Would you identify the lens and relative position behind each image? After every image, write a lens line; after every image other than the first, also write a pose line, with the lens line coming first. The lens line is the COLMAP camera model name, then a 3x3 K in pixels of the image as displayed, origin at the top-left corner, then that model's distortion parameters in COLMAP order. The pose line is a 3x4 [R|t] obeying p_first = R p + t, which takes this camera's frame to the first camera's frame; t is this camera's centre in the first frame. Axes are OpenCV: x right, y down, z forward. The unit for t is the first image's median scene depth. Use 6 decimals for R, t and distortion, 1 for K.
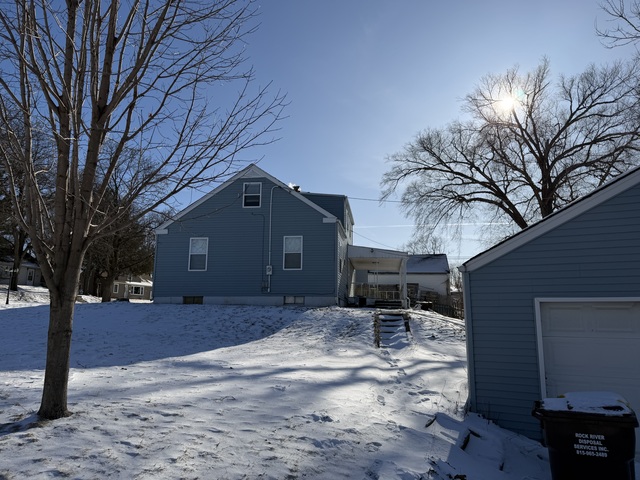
lens RADIAL K [[450.5, 0, 320.1], [0, 450.5, 236.5], [0, 0, 1]] dist [0.090115, -0.074642]
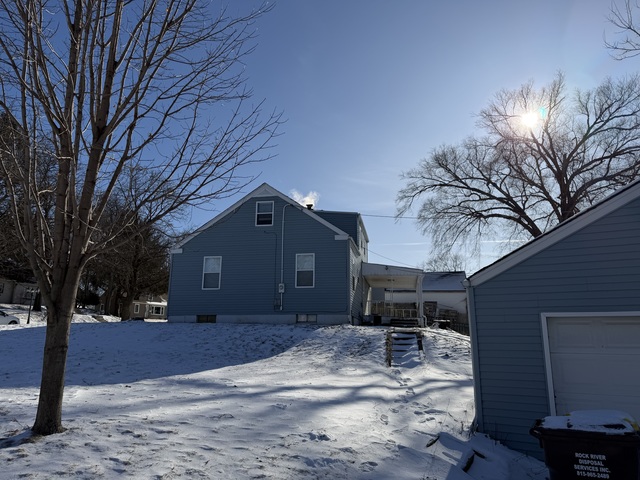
lens RADIAL K [[450.5, 0, 320.1], [0, 450.5, 236.5], [0, 0, 1]] dist [0.090115, -0.074642]
pose [[0.999022, -0.011851, -0.042602, 0.023523], [0.010062, 0.999069, -0.041950, 0.004291], [0.043060, 0.041480, 0.998211, 0.001026]]
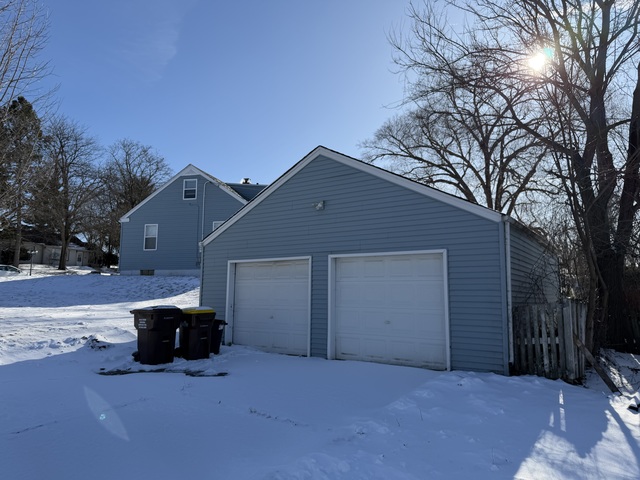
lens RADIAL K [[450.5, 0, 320.1], [0, 450.5, 236.5], [0, 0, 1]] dist [0.090115, -0.074642]
pose [[0.993085, -0.019896, -0.115700, 0.522210], [0.025156, 0.998707, 0.044183, -0.010665], [0.114671, -0.046788, 0.992301, -0.325449]]
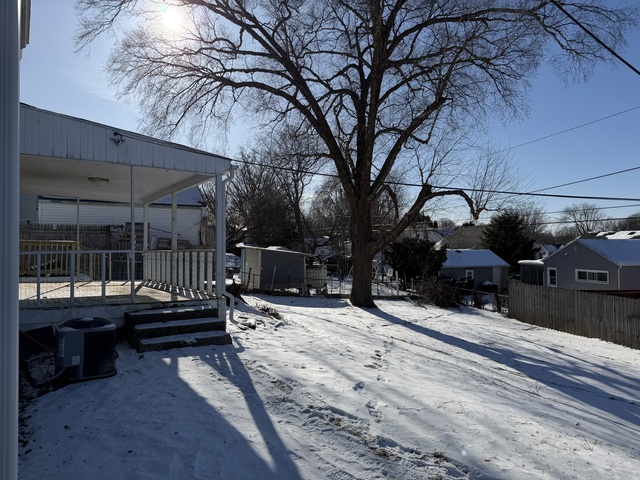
lens RADIAL K [[450.5, 0, 320.1], [0, 450.5, 236.5], [0, 0, 1]] dist [0.090115, -0.074642]
pose [[0.758299, -0.006976, 0.651870, 0.046252], [-0.101154, 0.986573, 0.128226, 0.081221], [-0.644012, -0.163173, 0.747411, 1.322803]]
